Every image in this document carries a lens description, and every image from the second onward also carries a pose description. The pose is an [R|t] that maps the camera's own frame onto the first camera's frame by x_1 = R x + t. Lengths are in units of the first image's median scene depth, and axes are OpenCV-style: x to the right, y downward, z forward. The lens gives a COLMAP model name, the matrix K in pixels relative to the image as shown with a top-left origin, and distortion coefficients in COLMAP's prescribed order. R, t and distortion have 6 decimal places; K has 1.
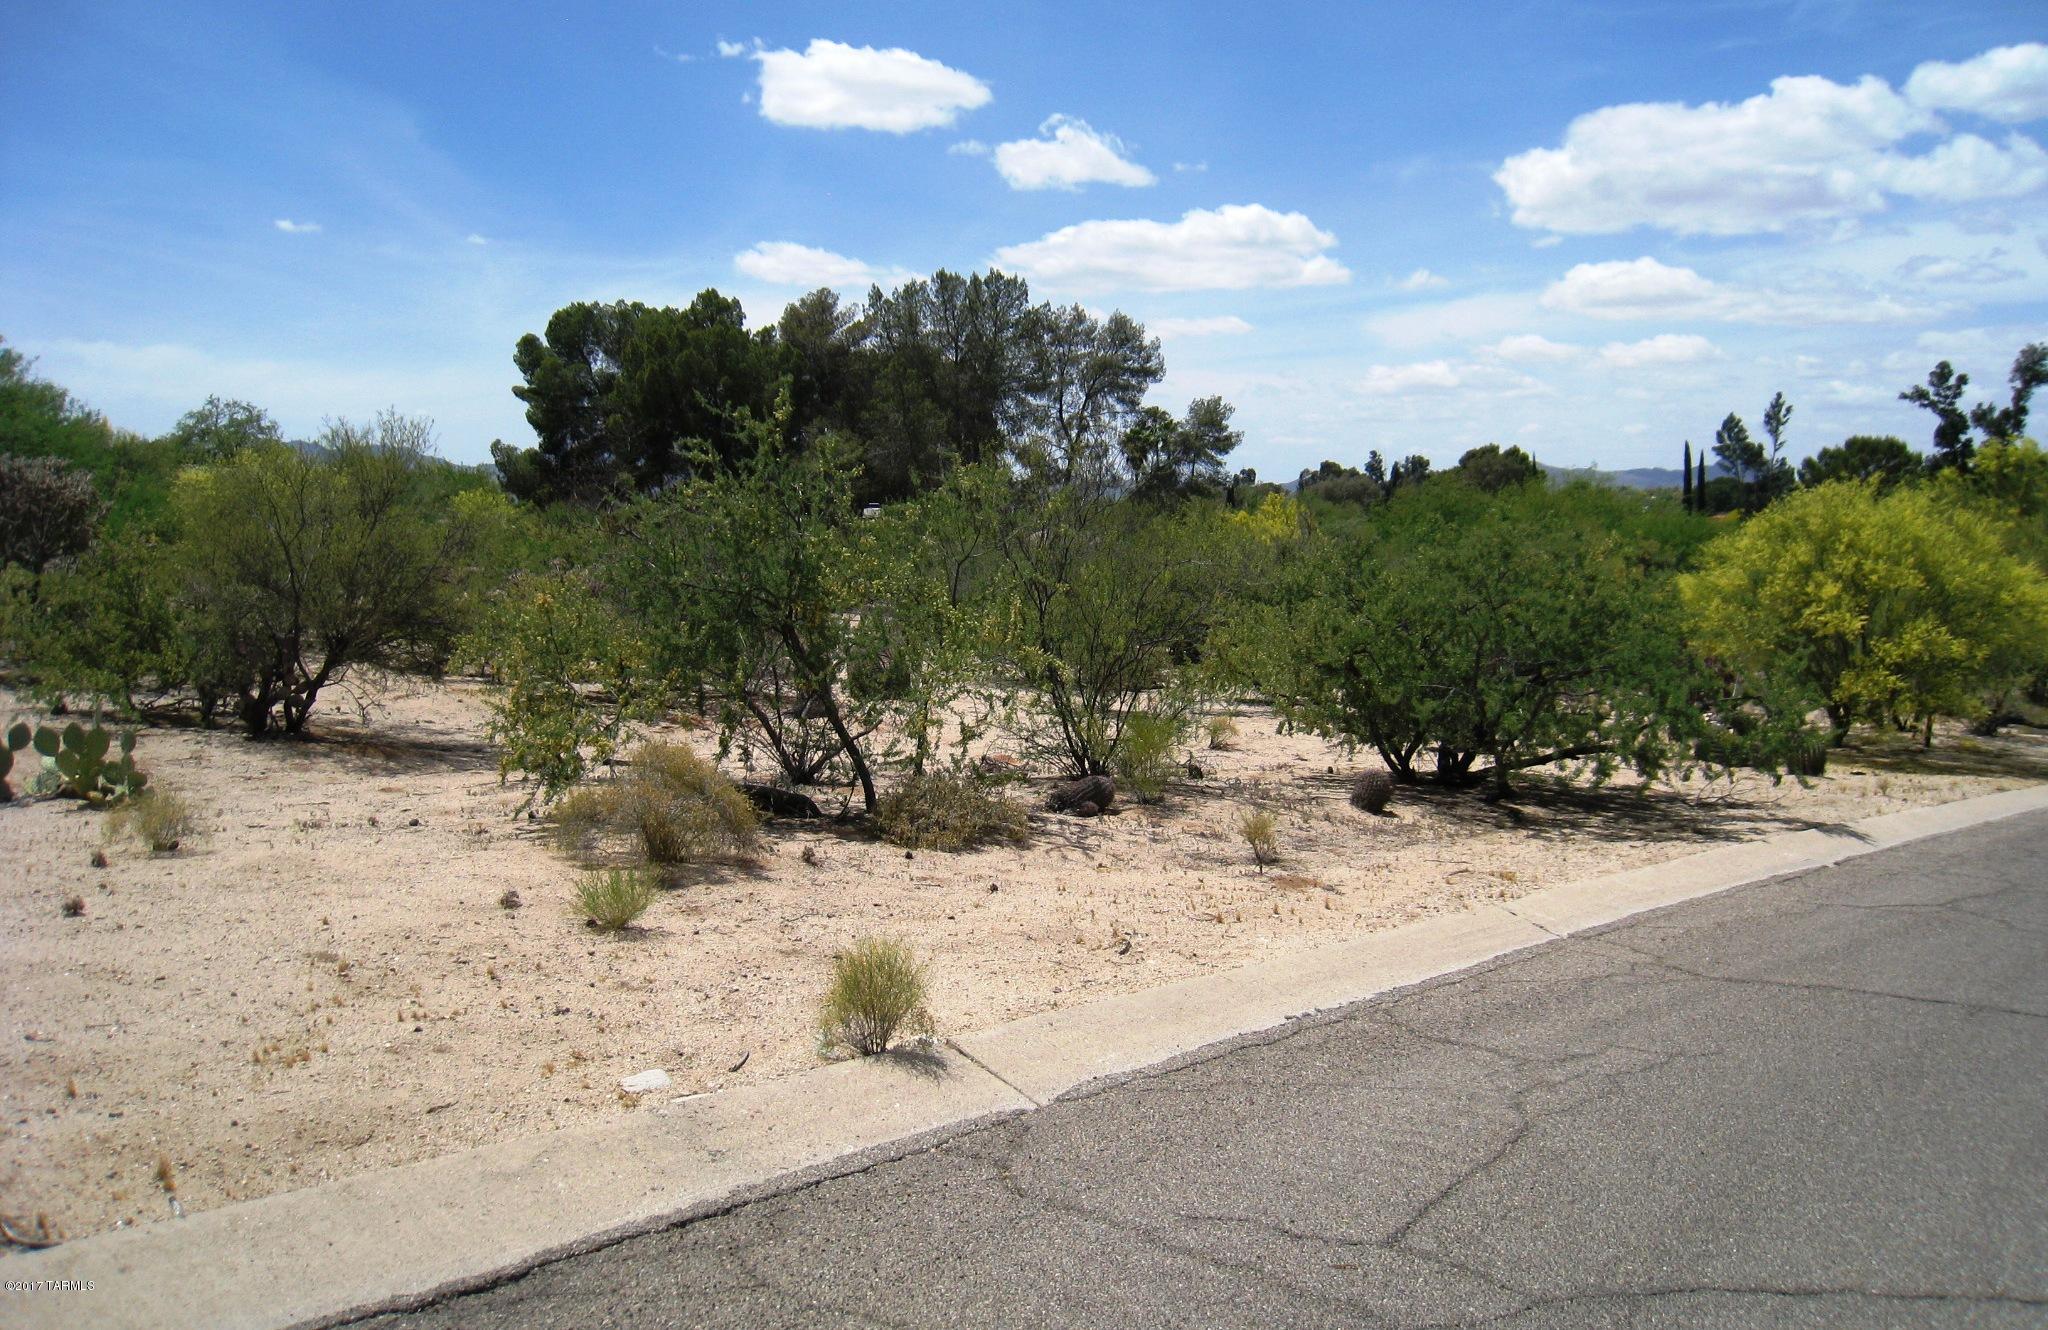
lens RADIAL K [[1696.7, 0, 1024.0], [0, 1696.7, 665.0], [0, 0, 1]] dist [-0.160797, 0.125319]
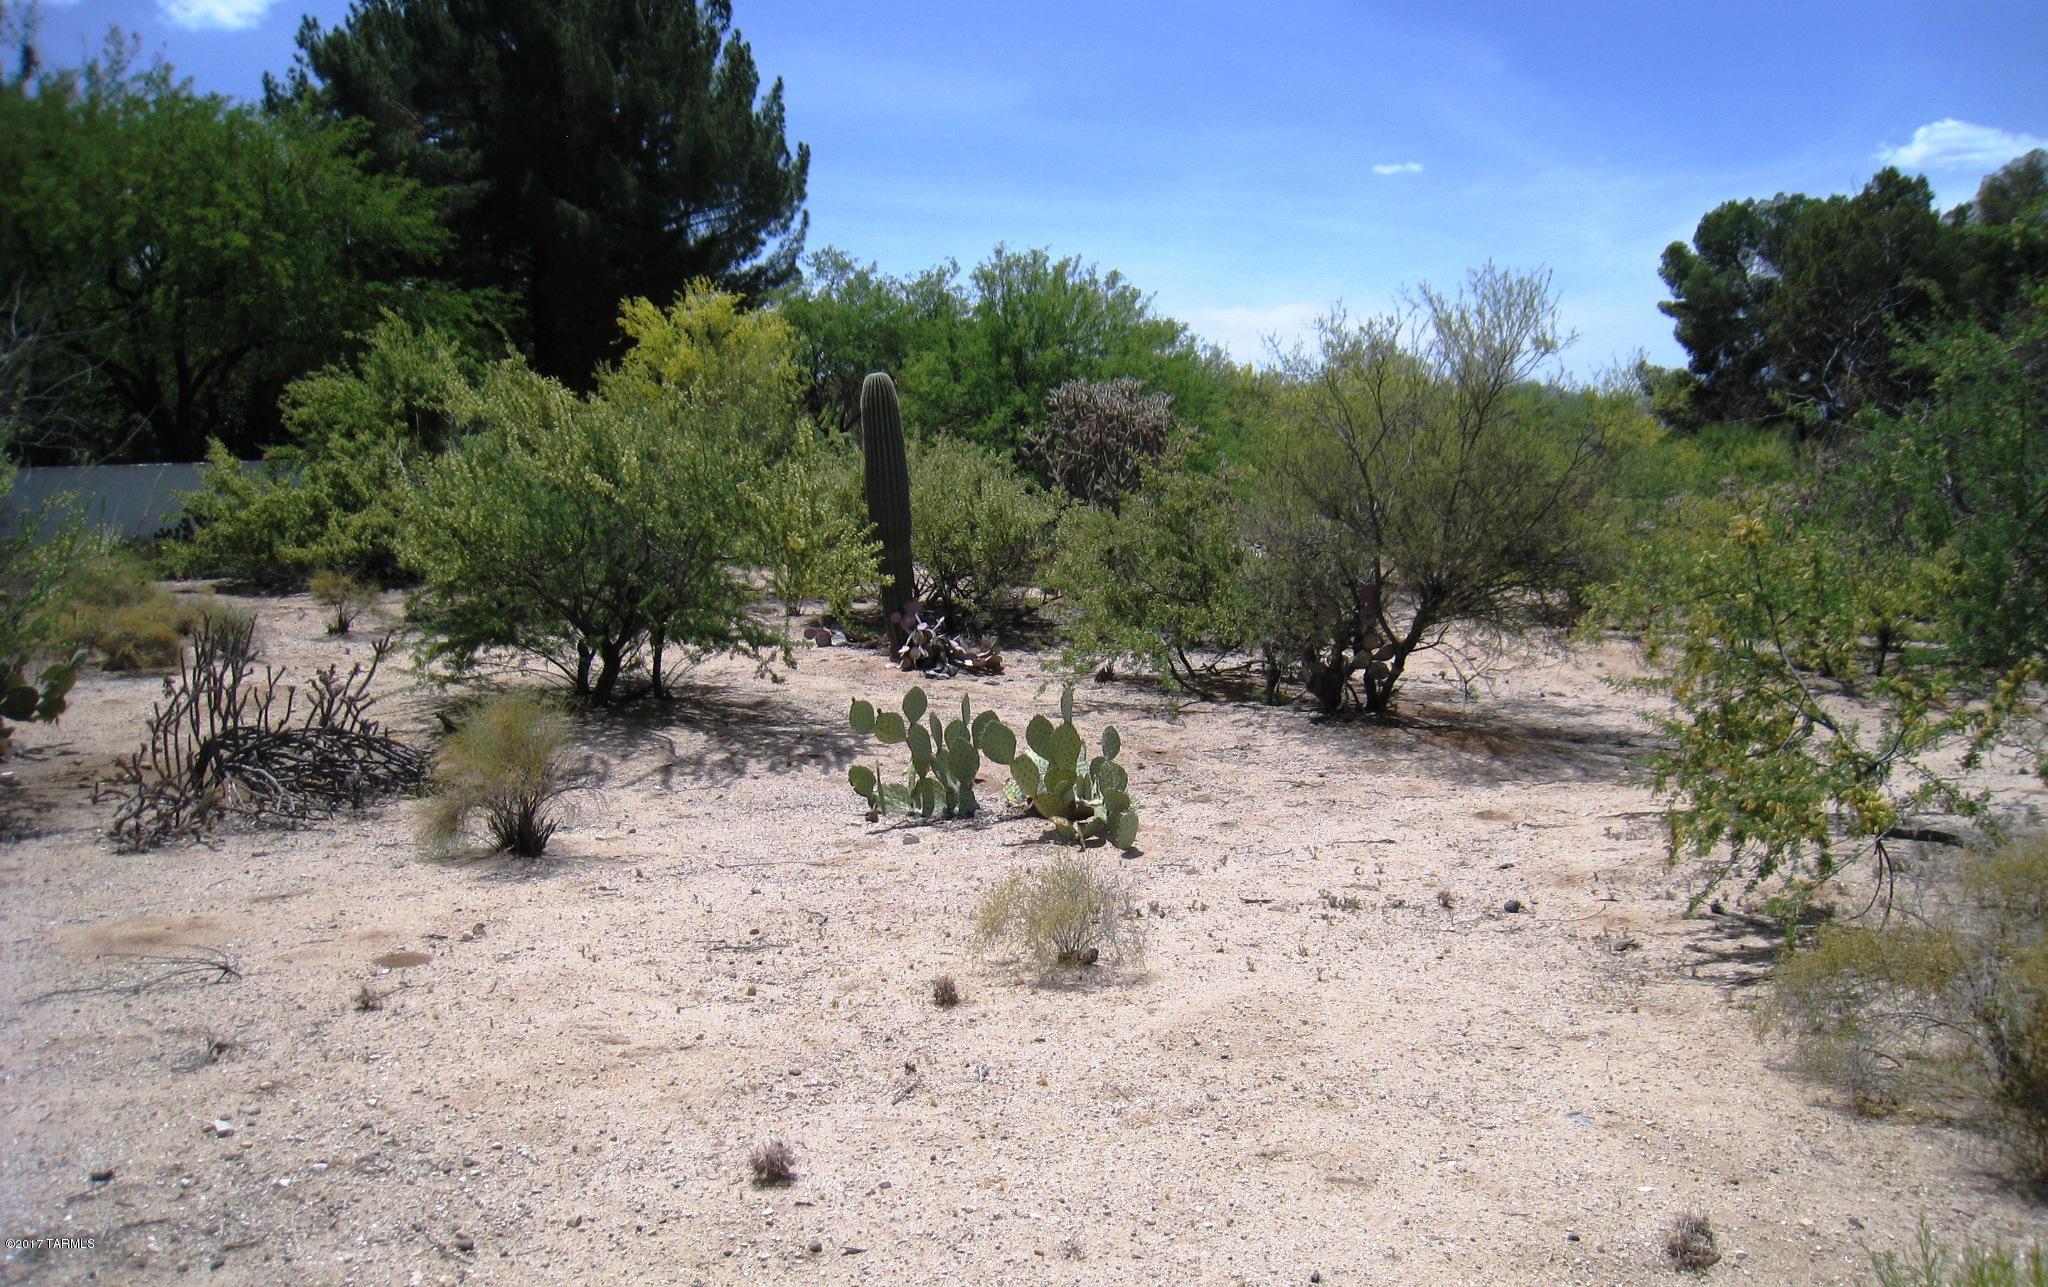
lens RADIAL K [[1681.9, 0, 1020.5], [0, 1681.9, 722.4], [0, 0, 1]] dist [-0.161912, 0.122241]
pose [[0.787194, 0.037709, -0.615551, -0.126413], [0.007401, 0.997479, 0.070571, -0.011632], [0.616661, -0.060109, 0.784931, 0.379551]]
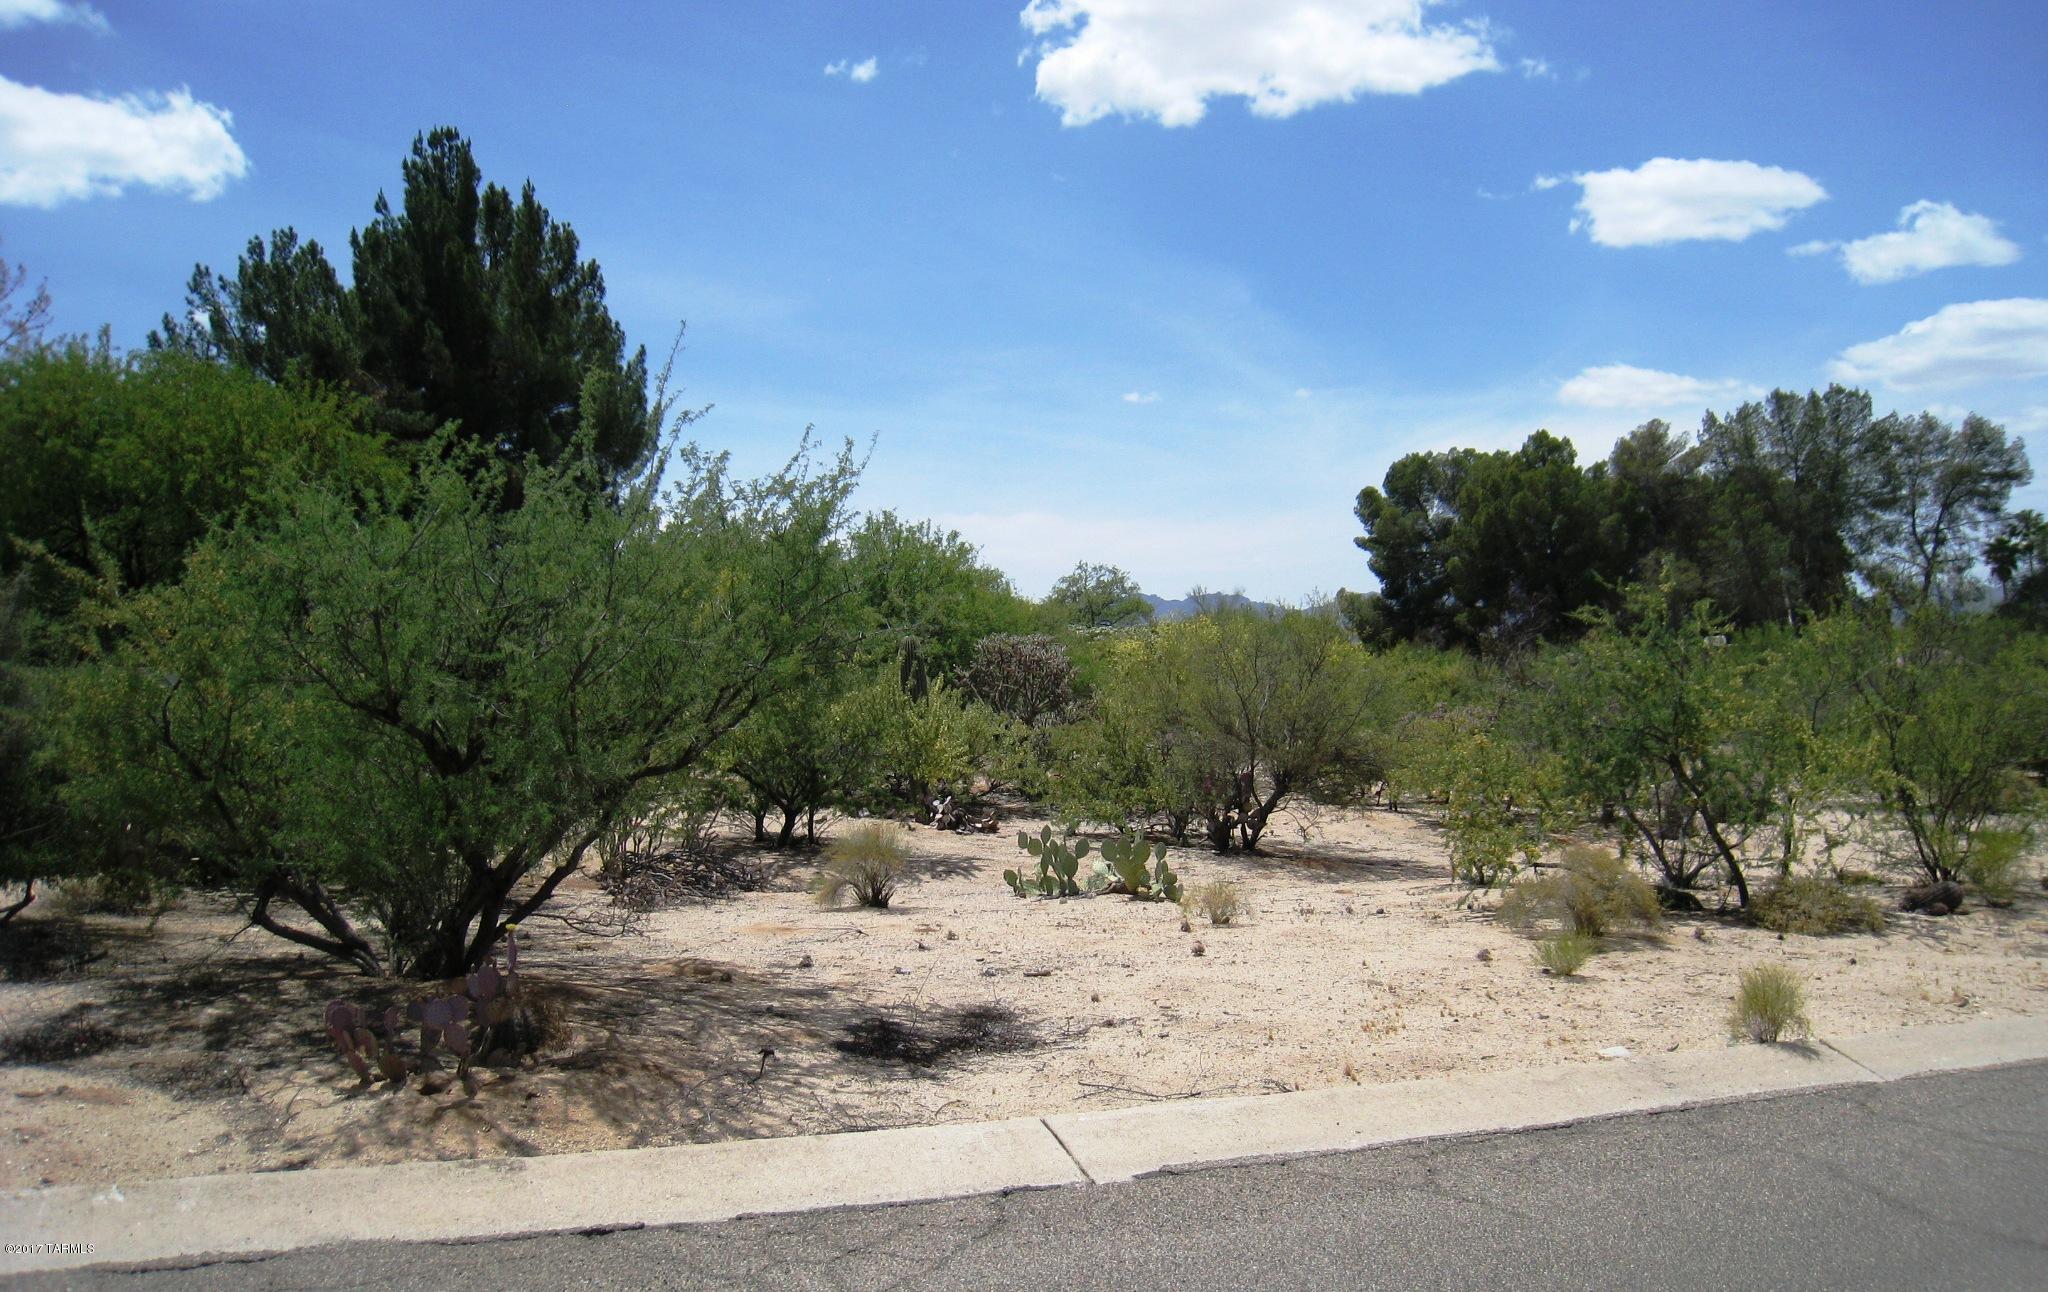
lens RADIAL K [[1706.2, 0, 1024.2], [0, 1706.2, 731.4], [0, 0, 1]] dist [-0.159014, 0.091835]
pose [[0.886389, -0.027540, -0.462122, 0.003936], [0.008272, 0.999012, -0.043671, 0.007814], [0.462868, 0.034887, 0.885740, -0.278112]]
